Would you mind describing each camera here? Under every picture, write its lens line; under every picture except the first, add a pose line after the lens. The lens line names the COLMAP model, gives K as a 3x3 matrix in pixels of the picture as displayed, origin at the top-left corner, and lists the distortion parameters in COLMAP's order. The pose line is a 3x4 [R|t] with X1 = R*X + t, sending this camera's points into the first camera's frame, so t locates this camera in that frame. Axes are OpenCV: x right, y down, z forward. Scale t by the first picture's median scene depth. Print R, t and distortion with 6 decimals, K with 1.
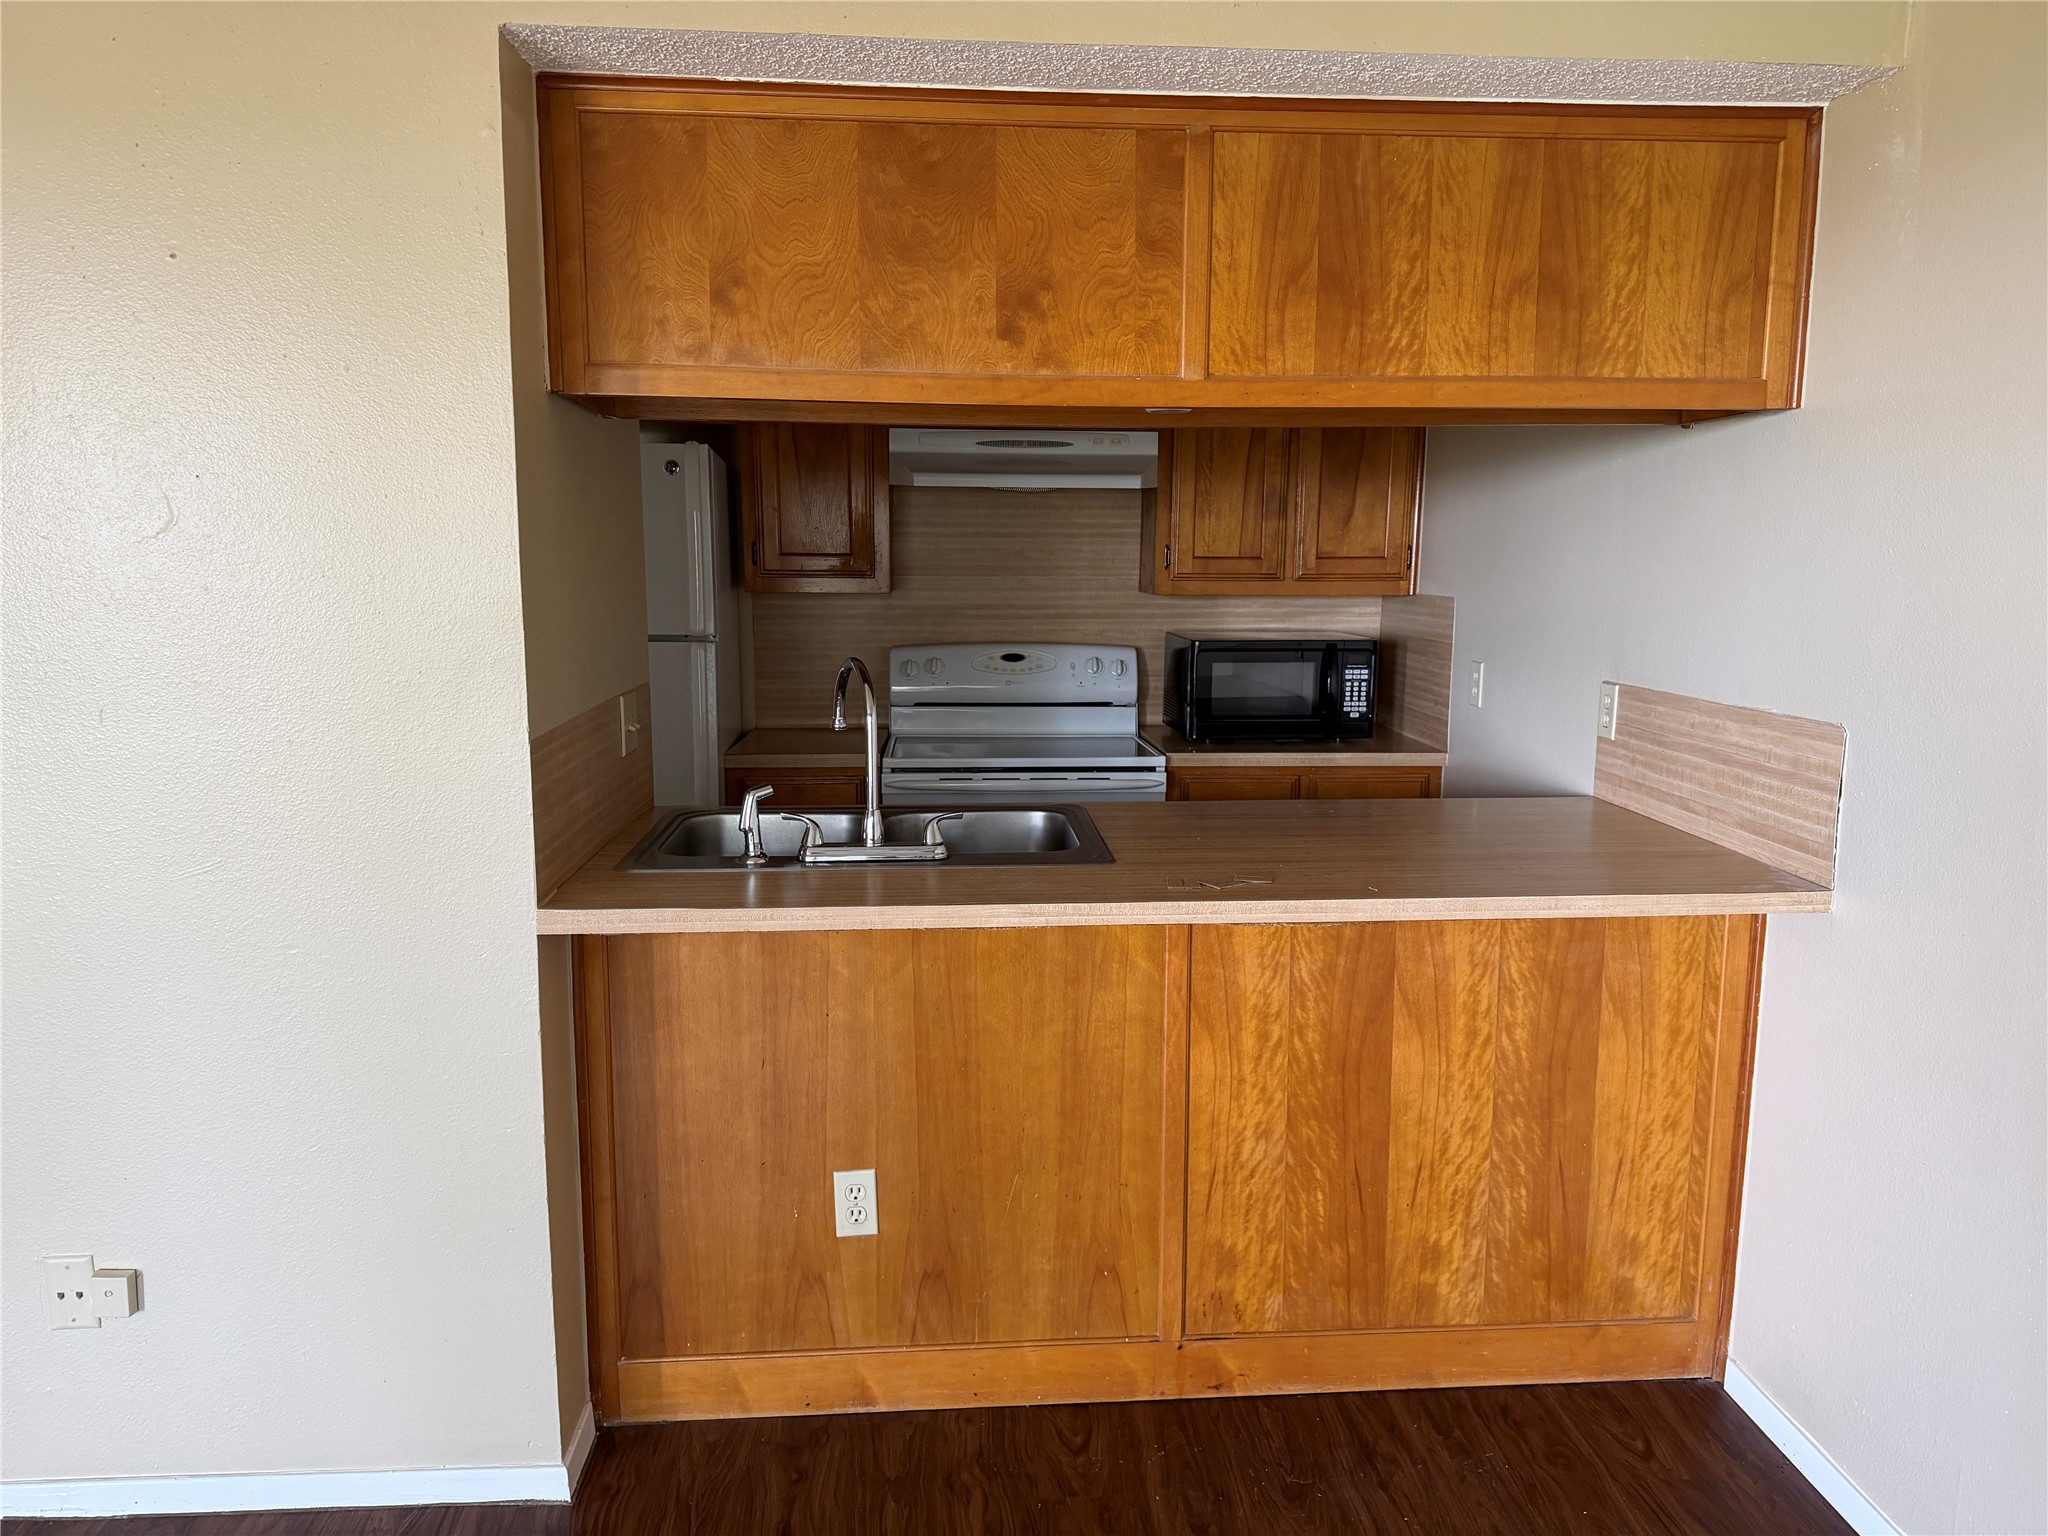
lens RADIAL K [[1424.5, 0, 1032.5], [0, 1424.5, 766.4], [0, 0, 1]] dist [0.150147, -0.288195]
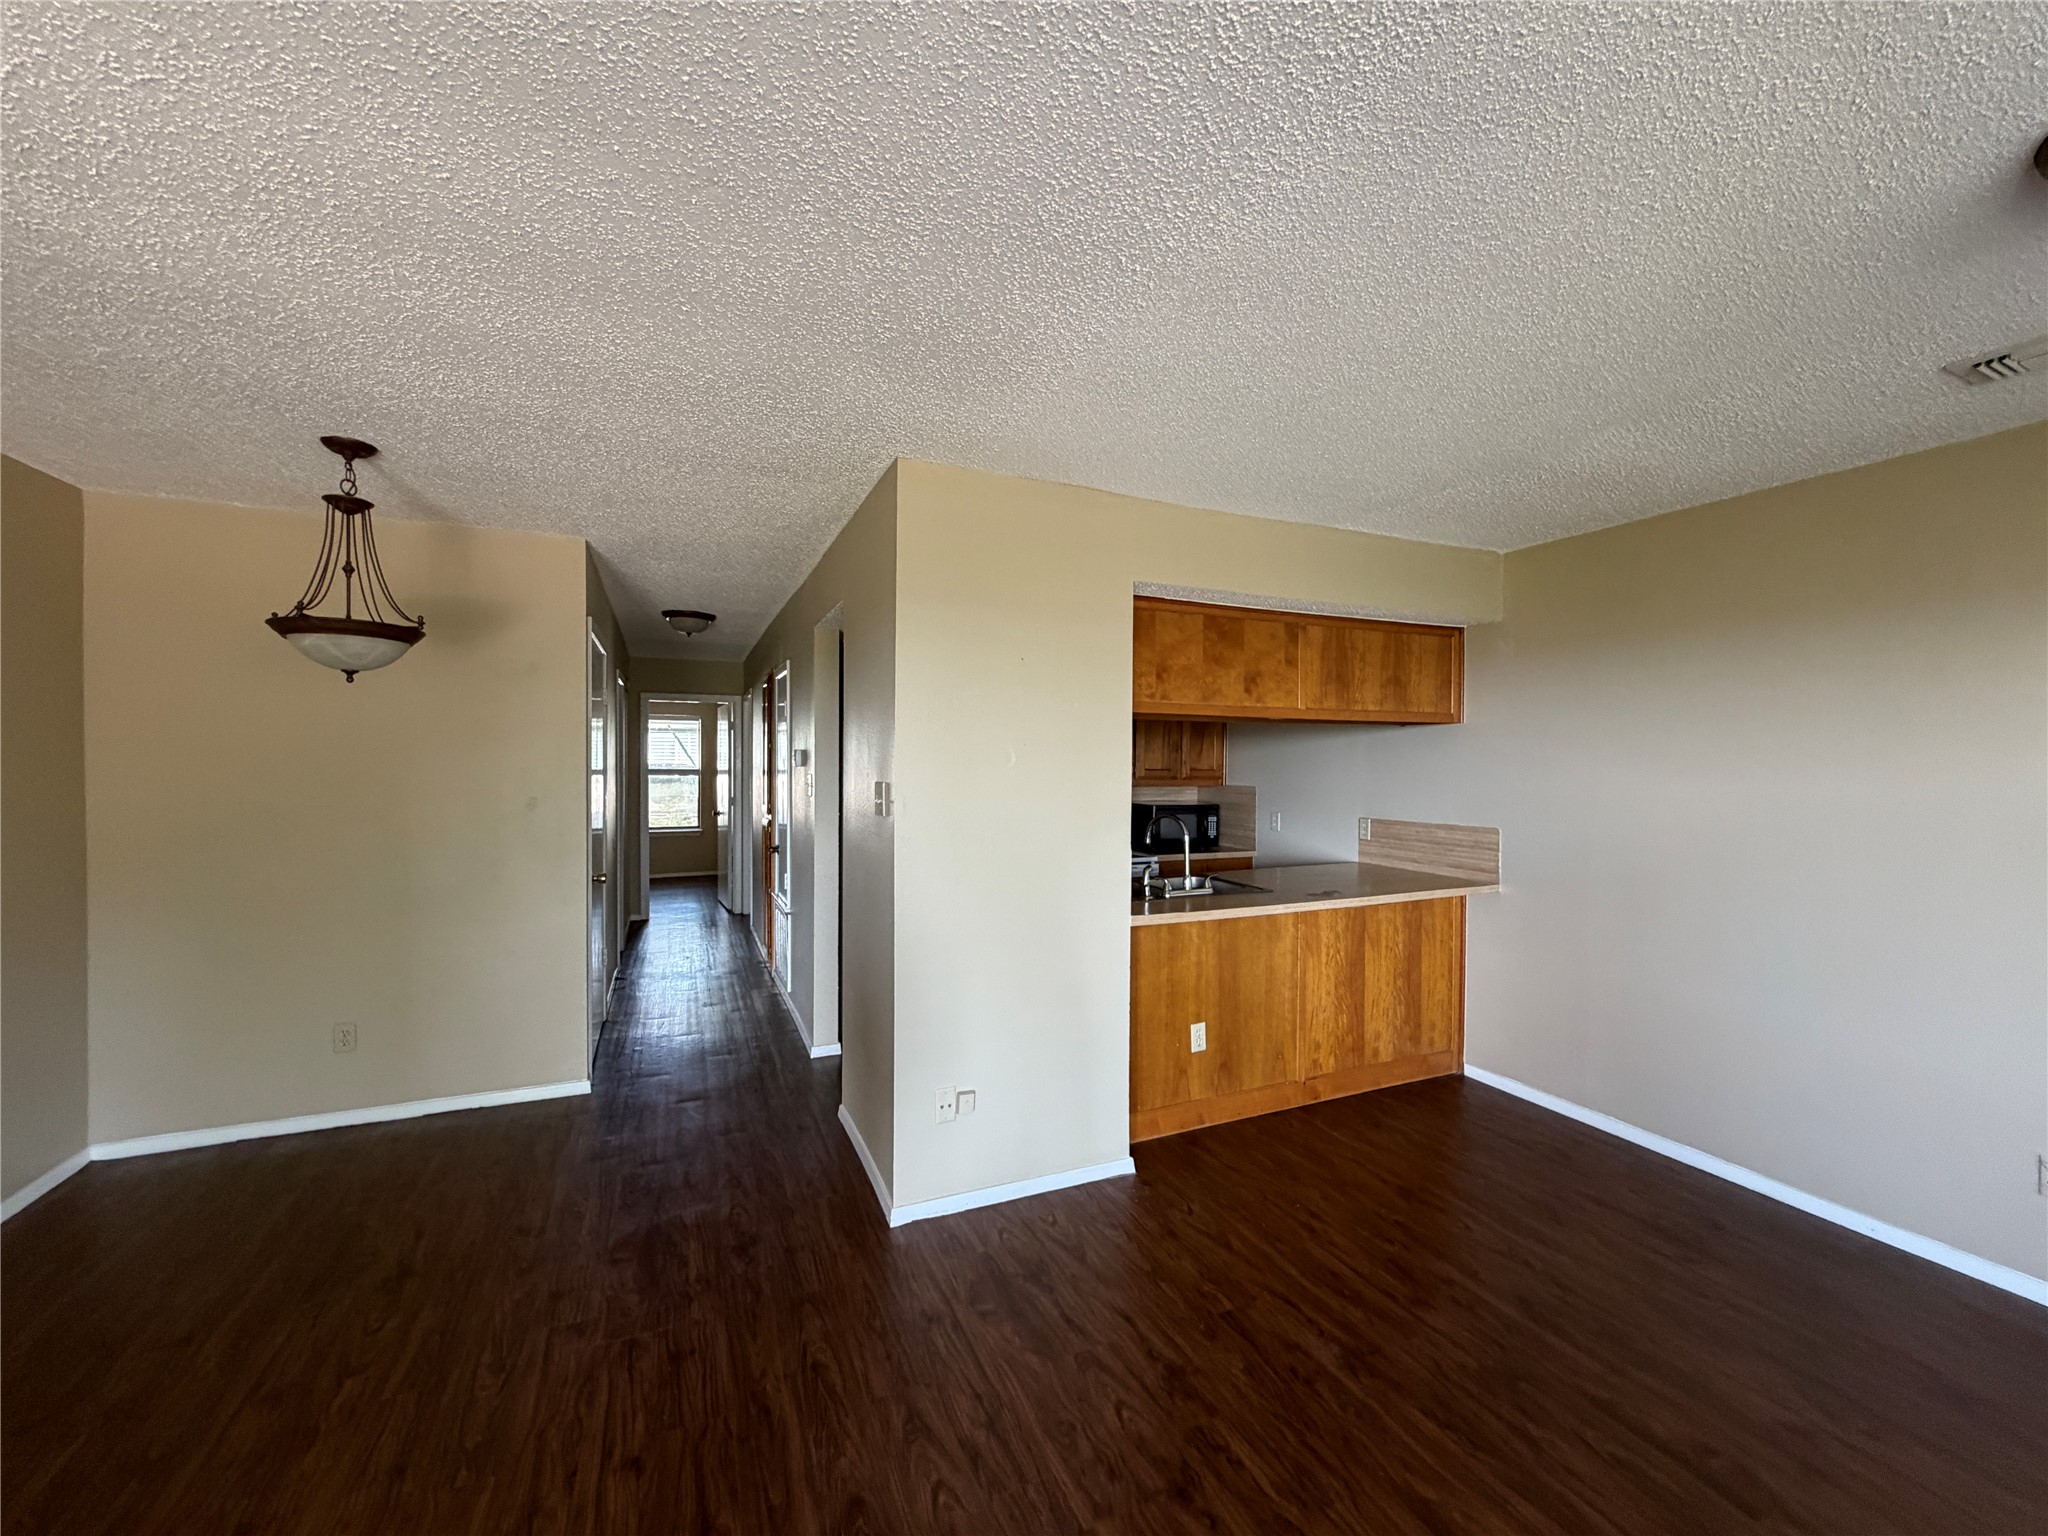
lens RADIAL K [[812.3, 0, 1019.6], [0, 812.3, 771.7], [0, 0, 1]] dist [-0.000162, 0.000179]
pose [[0.943139, -0.004804, 0.332365, -0.853216], [0.049328, 0.990847, -0.125657, 0.016406], [-0.328719, 0.134907, 0.934743, -0.237876]]
